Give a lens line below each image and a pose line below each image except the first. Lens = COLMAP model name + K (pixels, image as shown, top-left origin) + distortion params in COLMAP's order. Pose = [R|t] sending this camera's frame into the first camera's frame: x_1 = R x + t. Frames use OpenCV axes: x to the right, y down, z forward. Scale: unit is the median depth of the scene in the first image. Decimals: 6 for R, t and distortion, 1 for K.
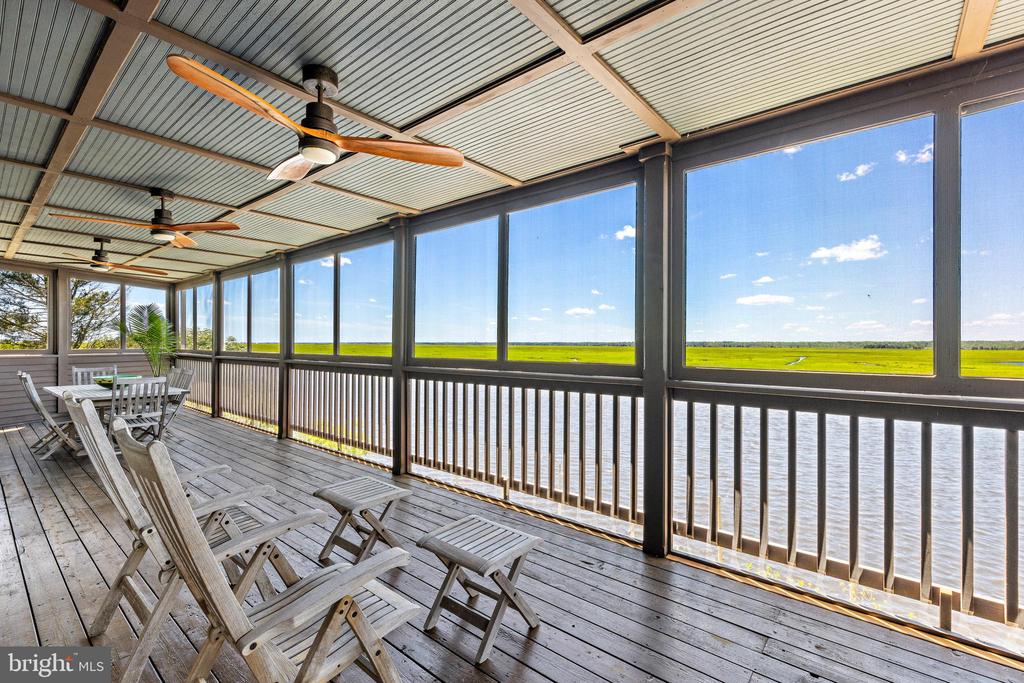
lens RADIAL K [[446.8, 0, 512.0], [0, 446.8, 341.5], [0, 0, 1]] dist [-0.000820, -0.000400]
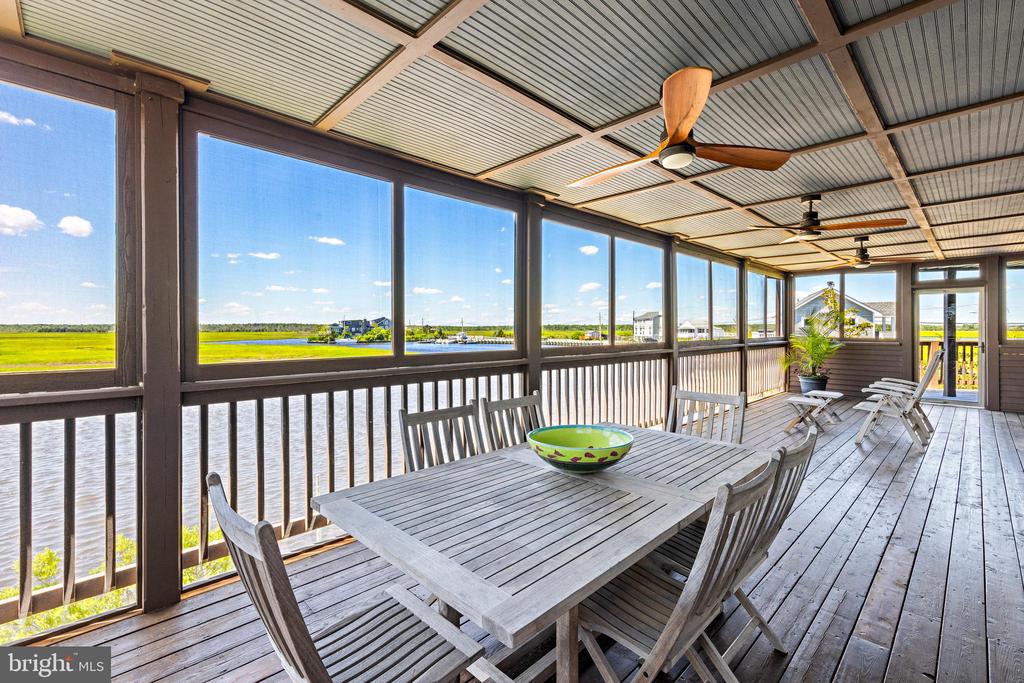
lens RADIAL K [[446.8, 0, 512.0], [0, 446.8, 341.5], [0, 0, 1]] dist [-0.000820, -0.000400]
pose [[0.134060, -0.026089, 0.990630, -0.408041], [0.011282, 0.999629, 0.024799, -0.000807], [-0.990909, 0.007851, 0.134305, 0.329449]]
